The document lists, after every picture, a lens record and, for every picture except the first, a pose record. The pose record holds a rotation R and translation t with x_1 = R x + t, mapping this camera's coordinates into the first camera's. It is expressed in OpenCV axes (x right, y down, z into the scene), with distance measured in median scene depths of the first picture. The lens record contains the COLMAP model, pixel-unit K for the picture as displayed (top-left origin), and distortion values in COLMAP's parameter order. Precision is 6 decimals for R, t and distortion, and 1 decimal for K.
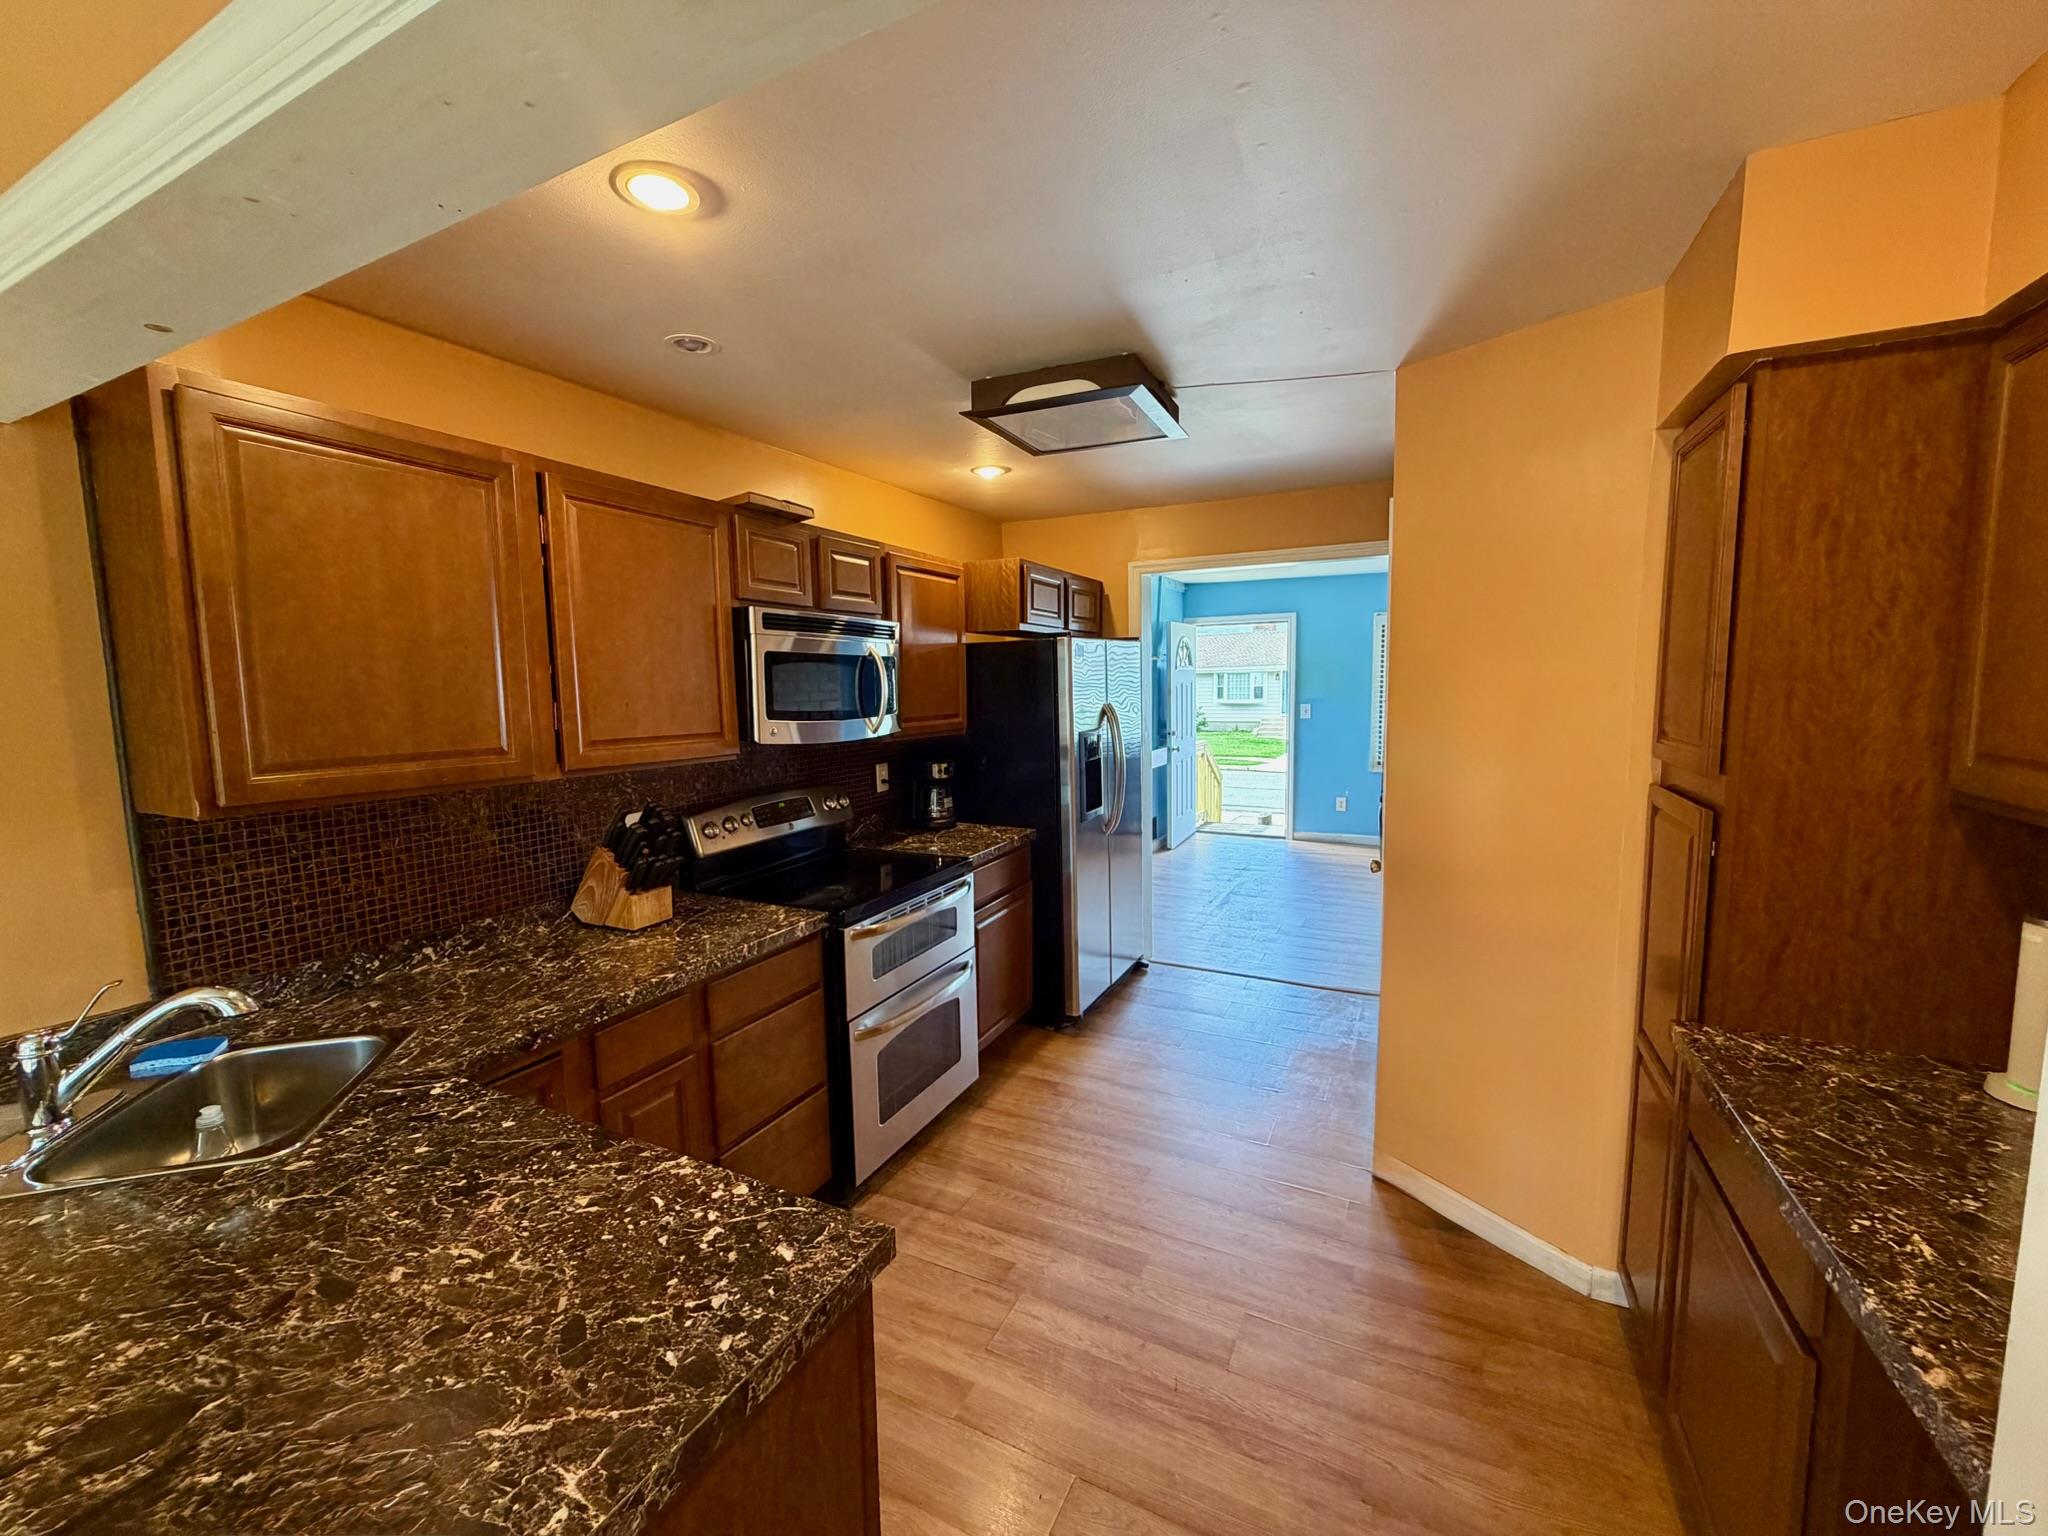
lens RADIAL K [[816.4, 0, 1017.9], [0, 816.4, 764.5], [0, 0, 1]] dist [-0.000008, -0.000074]
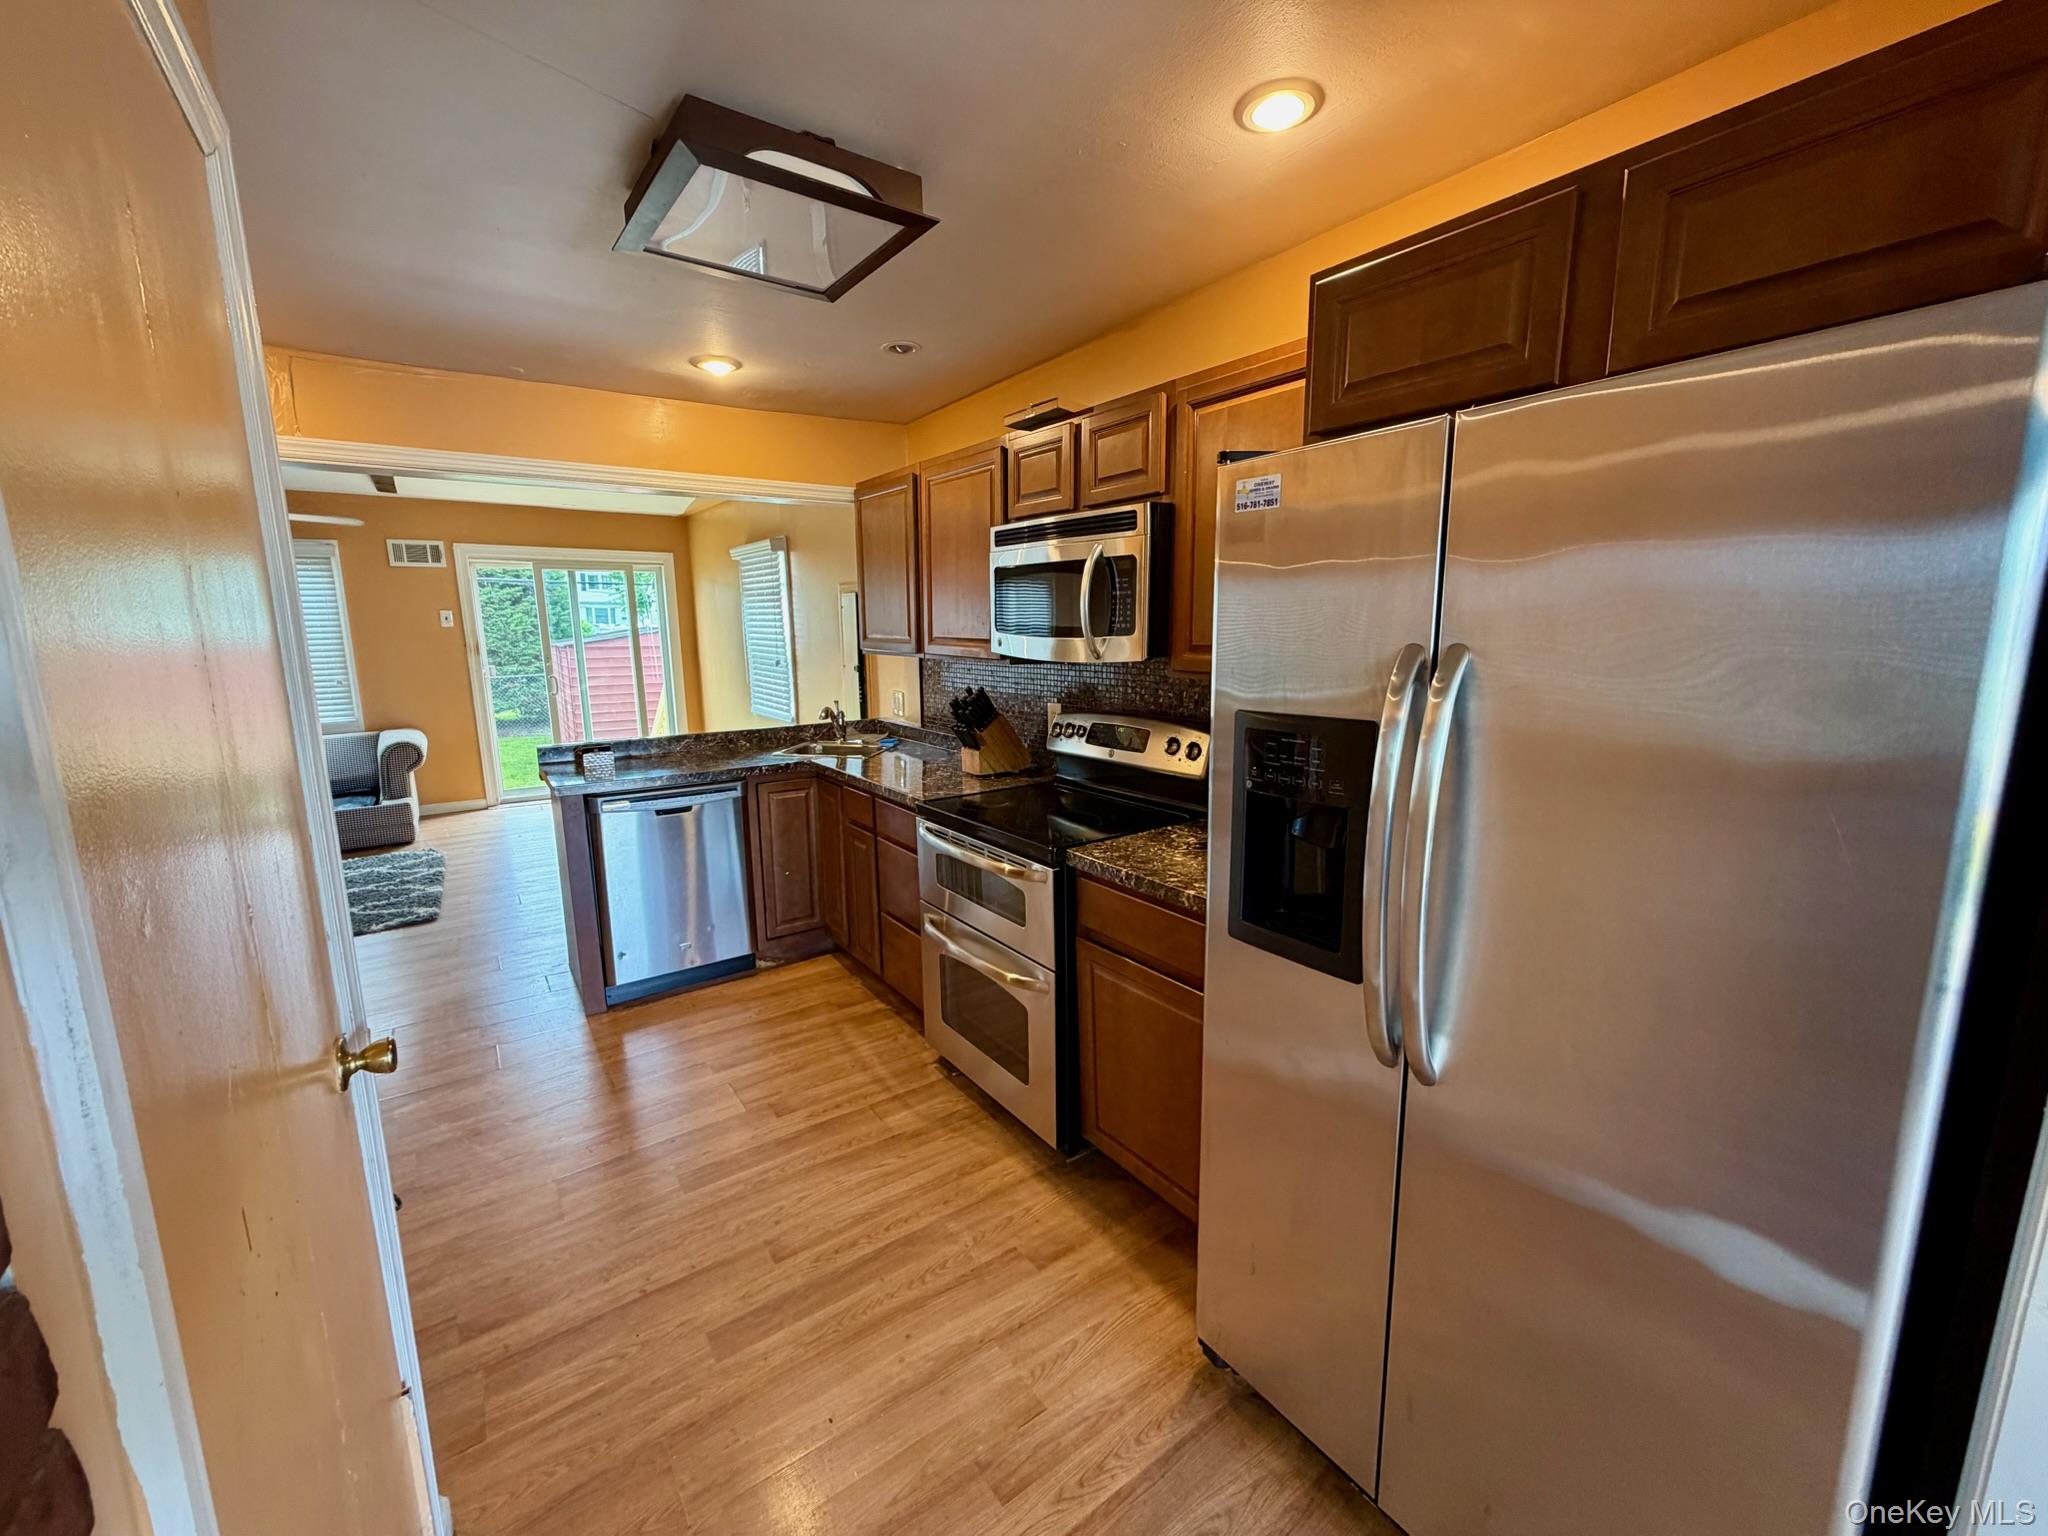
lens RADIAL K [[816.4, 0, 1017.9], [0, 816.4, 764.5], [0, 0, 1]] dist [-0.000008, -0.000074]
pose [[-0.462930, 0.180594, -0.867803, 0.610184], [-0.080816, 0.966348, 0.244213, -0.136877], [0.882703, 0.183186, -0.432757, 1.400751]]
